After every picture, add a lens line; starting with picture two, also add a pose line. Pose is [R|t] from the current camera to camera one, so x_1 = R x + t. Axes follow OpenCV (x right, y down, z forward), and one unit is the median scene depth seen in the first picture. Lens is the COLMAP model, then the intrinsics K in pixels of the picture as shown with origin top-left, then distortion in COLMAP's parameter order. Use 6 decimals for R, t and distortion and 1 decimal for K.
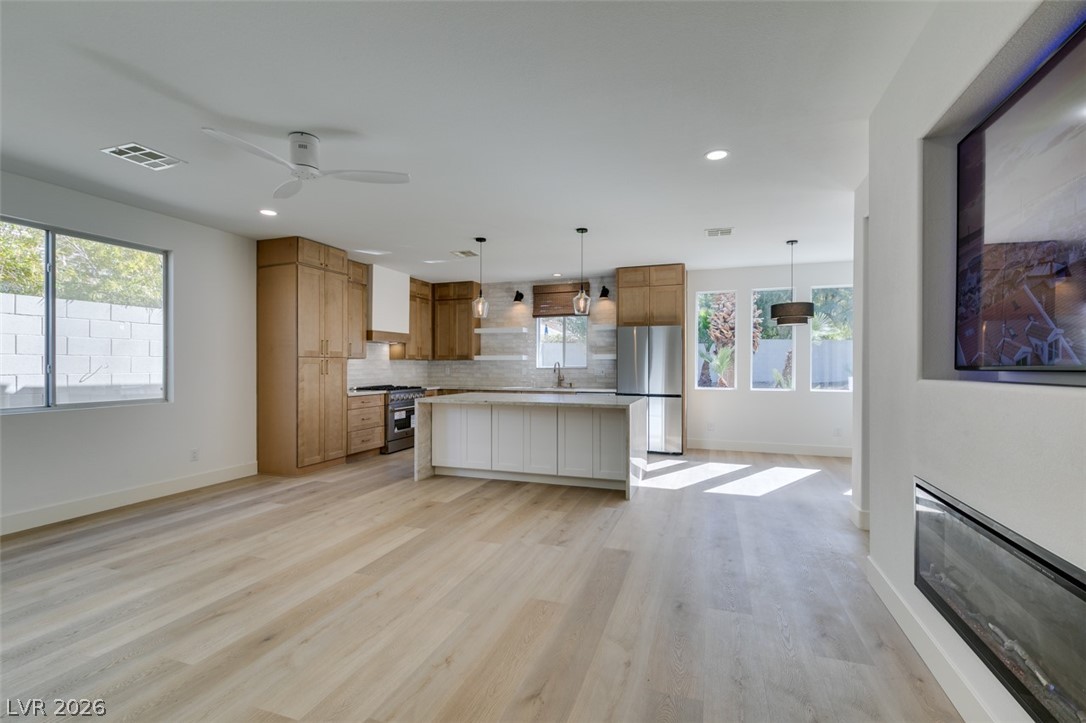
lens RADIAL K [[483.7, 0, 541.9], [0, 483.7, 366.2], [0, 0, 1]] dist [0.003124, 0.000118]
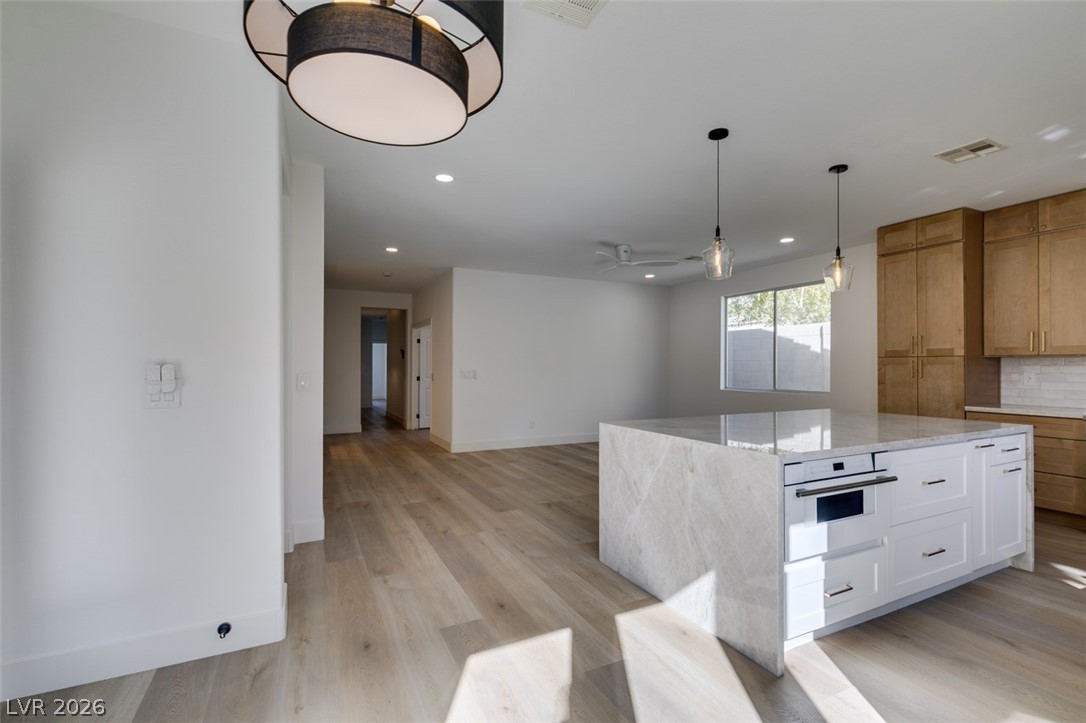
lens RADIAL K [[483.7, 0, 541.9], [0, 483.7, 366.2], [0, 0, 1]] dist [0.003124, 0.000118]
pose [[-0.696972, 0.001710, -0.717096, 0.429296], [-0.000065, 0.999997, 0.002448, -0.003050], [0.717098, 0.001753, -0.696970, 0.828463]]
